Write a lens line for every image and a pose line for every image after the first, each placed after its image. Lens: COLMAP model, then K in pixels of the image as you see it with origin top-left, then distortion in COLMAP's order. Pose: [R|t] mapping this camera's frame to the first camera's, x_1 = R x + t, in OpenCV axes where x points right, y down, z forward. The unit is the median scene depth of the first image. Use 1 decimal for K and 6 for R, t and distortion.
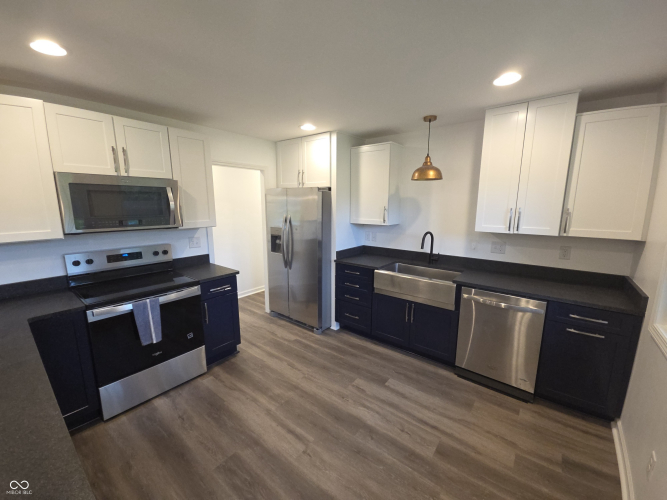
lens RADIAL K [[273.8, 0, 336.6], [0, 273.8, 249.2], [0, 0, 1]] dist [0.001654, -0.000072]
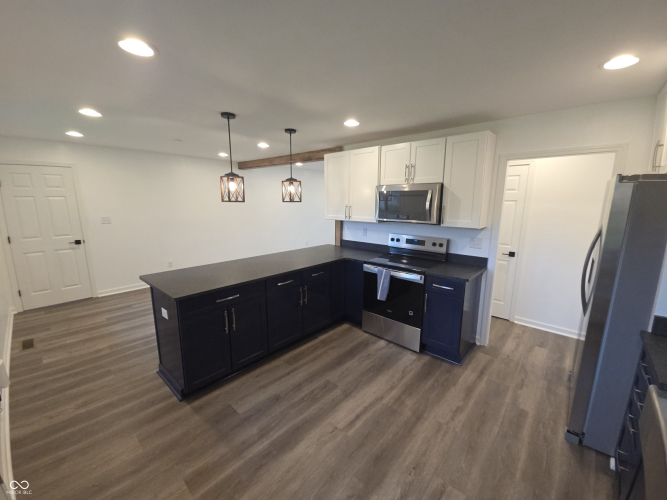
lens RADIAL K [[273.8, 0, 336.6], [0, 273.8, 249.2], [0, 0, 1]] dist [0.001654, -0.000072]
pose [[-0.078514, 0.171981, -0.981966, 0.658344], [-0.171718, 0.967951, 0.183256, -0.128073], [0.982012, 0.183010, -0.046465, 0.716760]]
